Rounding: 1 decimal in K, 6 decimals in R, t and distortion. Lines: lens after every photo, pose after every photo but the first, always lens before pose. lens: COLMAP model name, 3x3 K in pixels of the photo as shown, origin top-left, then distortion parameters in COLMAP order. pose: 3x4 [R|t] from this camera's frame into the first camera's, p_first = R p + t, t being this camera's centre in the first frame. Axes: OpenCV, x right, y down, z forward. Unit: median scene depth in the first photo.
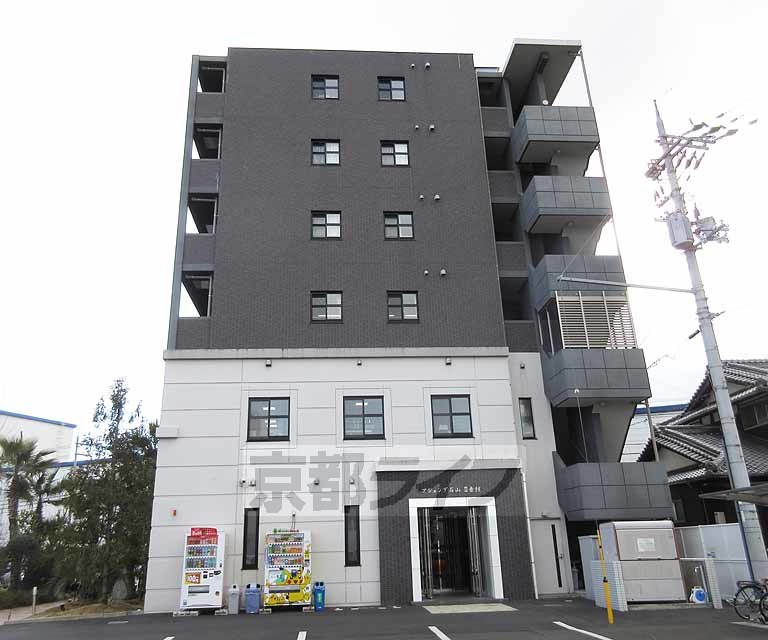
lens RADIAL K [[630.7, 0, 384.0], [0, 630.7, 320.0], [0, 0, 1]] dist [-0.002817, 0.001054]
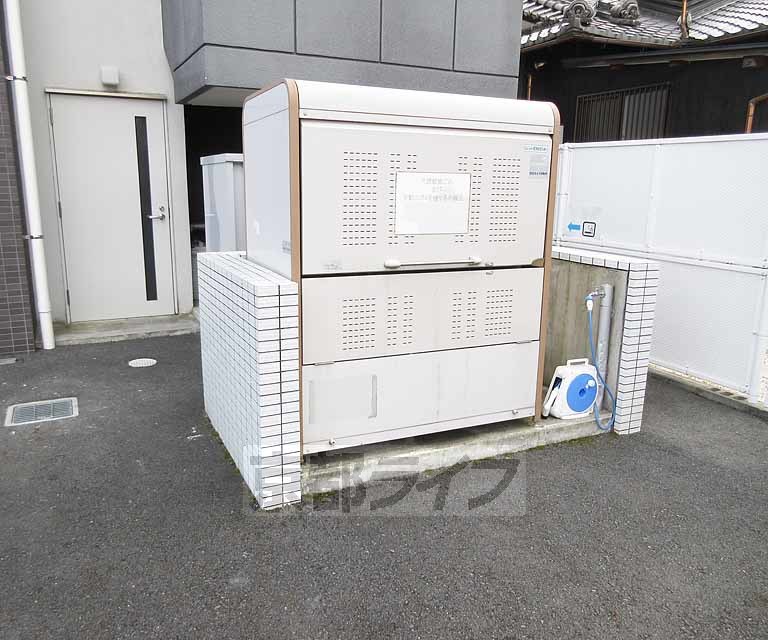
lens RADIAL K [[630.7, 0, 384.0], [0, 630.7, 320.0], [0, 0, 1]] dist [-0.002817, 0.001054]
pose [[0.927576, -0.040879, 0.371390, 0.270895], [-0.167610, 0.842844, 0.511391, 0.239823], [-0.333929, -0.536603, 0.774951, 0.694038]]
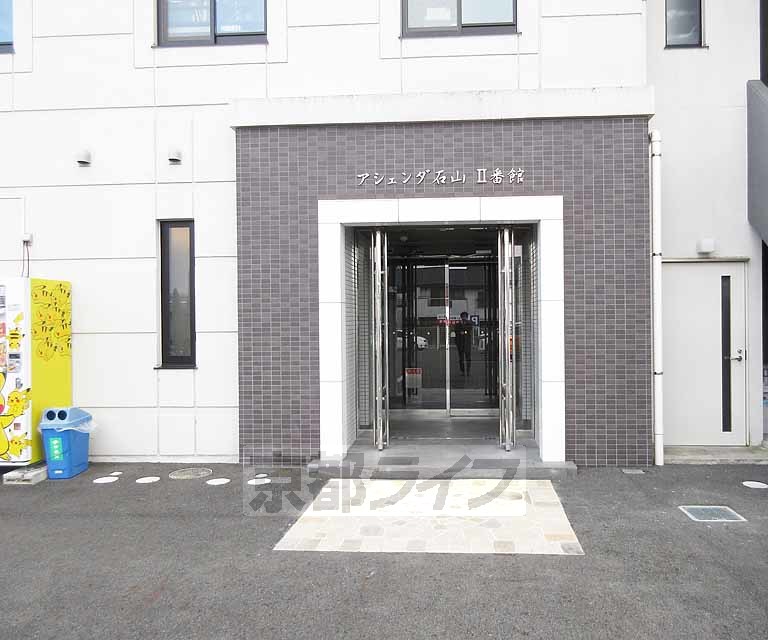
lens RADIAL K [[630.7, 0, 384.0], [0, 630.7, 320.0], [0, 0, 1]] dist [-0.002817, 0.001054]
pose [[0.986834, 0.022053, -0.160224, 0.134797], [0.036062, 0.935718, 0.350900, 0.219922], [0.157663, -0.352058, 0.922604, 0.641510]]
